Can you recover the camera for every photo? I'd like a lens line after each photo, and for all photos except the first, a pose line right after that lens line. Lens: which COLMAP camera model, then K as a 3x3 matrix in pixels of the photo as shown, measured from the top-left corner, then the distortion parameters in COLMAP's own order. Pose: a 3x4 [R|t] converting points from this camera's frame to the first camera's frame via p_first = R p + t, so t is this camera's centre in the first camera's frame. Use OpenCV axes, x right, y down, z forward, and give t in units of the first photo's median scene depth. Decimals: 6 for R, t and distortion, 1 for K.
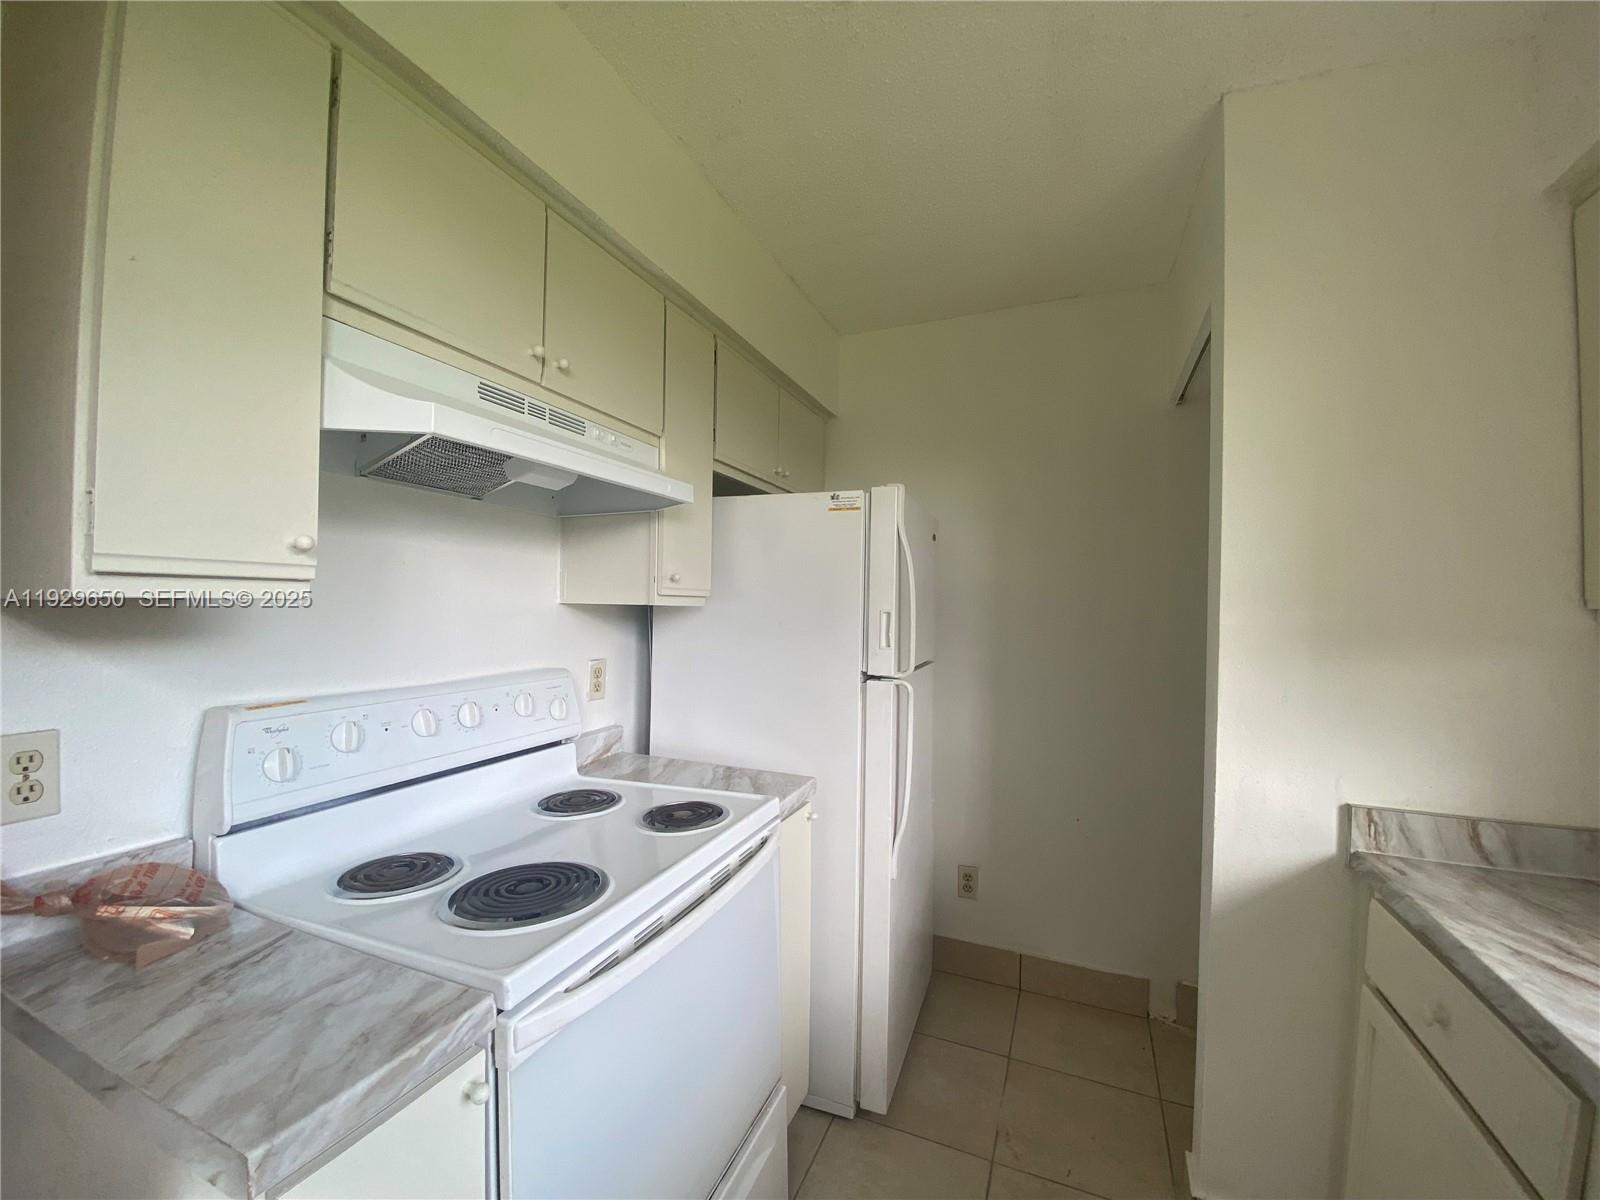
lens RADIAL K [[652.4, 0, 792.7], [0, 652.4, 604.0], [0, 0, 1]] dist [-0.008989, -0.000396]
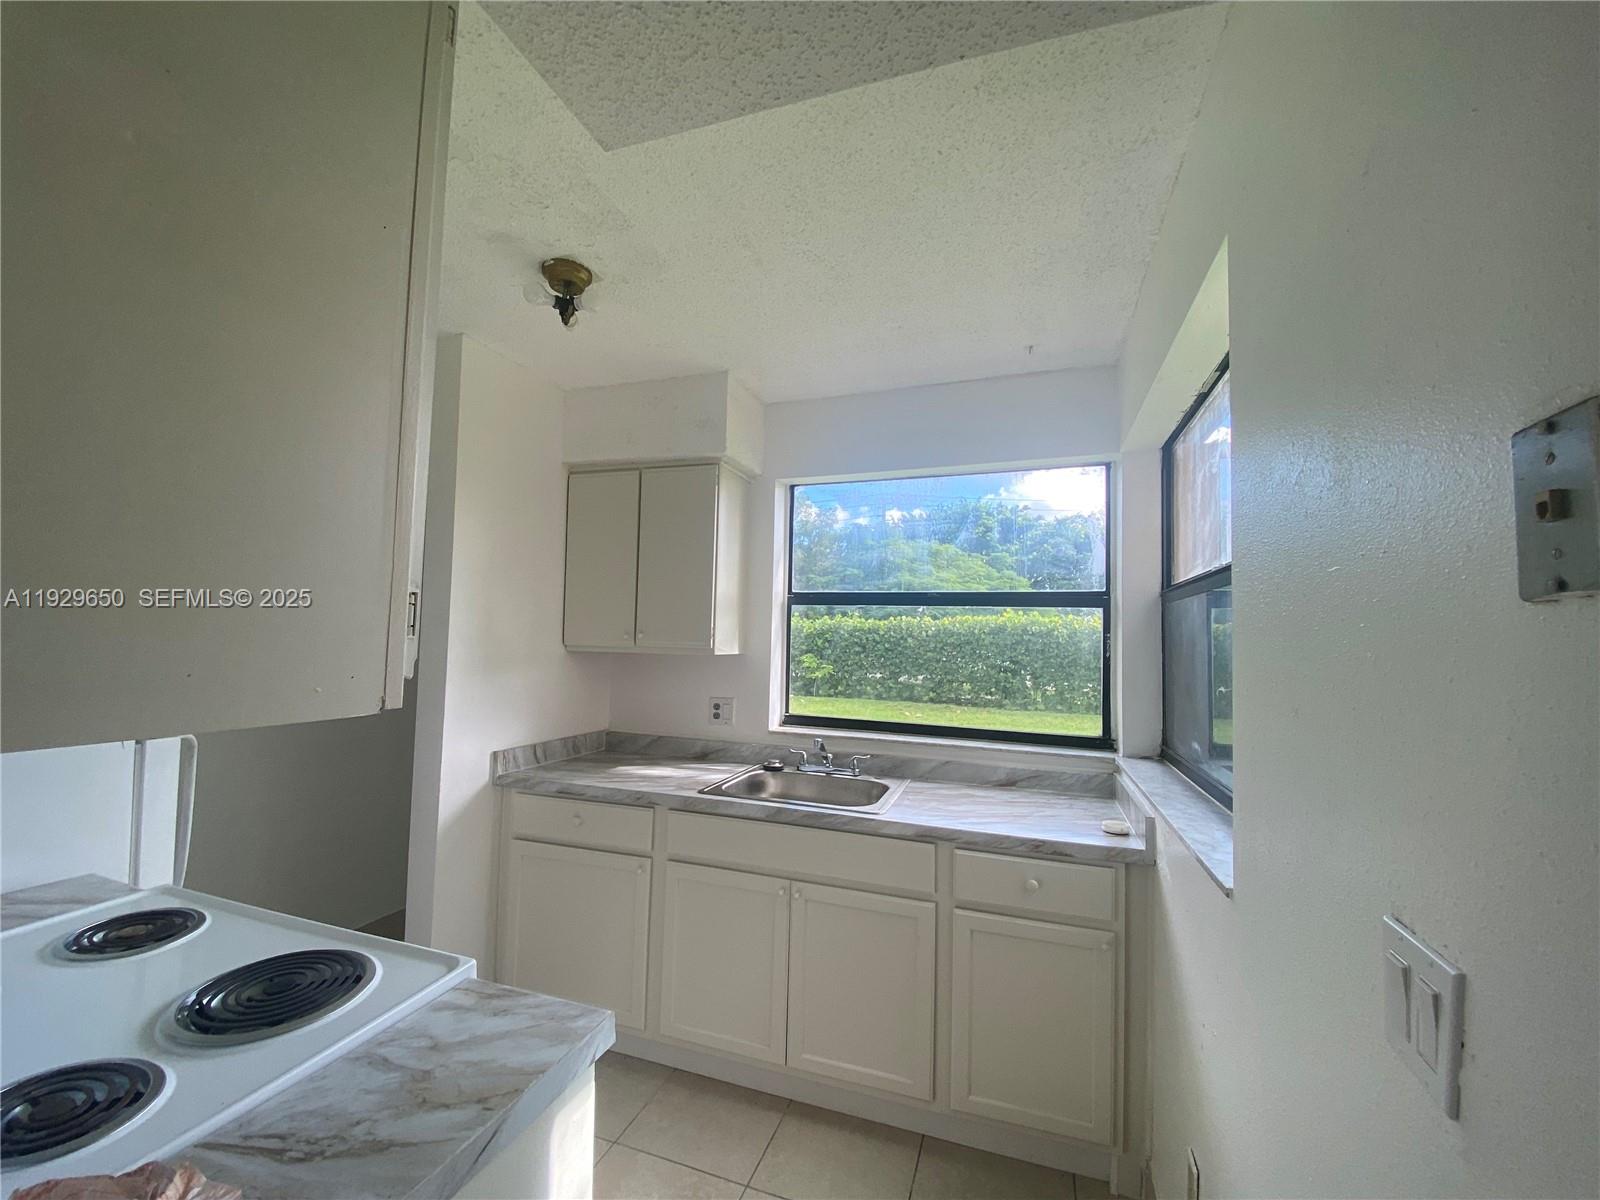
lens RADIAL K [[652.4, 0, 792.7], [0, 652.4, 604.0], [0, 0, 1]] dist [-0.008989, -0.000396]
pose [[-0.063026, 0.034311, 0.997422, -1.142235], [-0.015189, 0.999260, -0.035334, -0.065747], [-0.997896, -0.017377, -0.062458, 0.284519]]
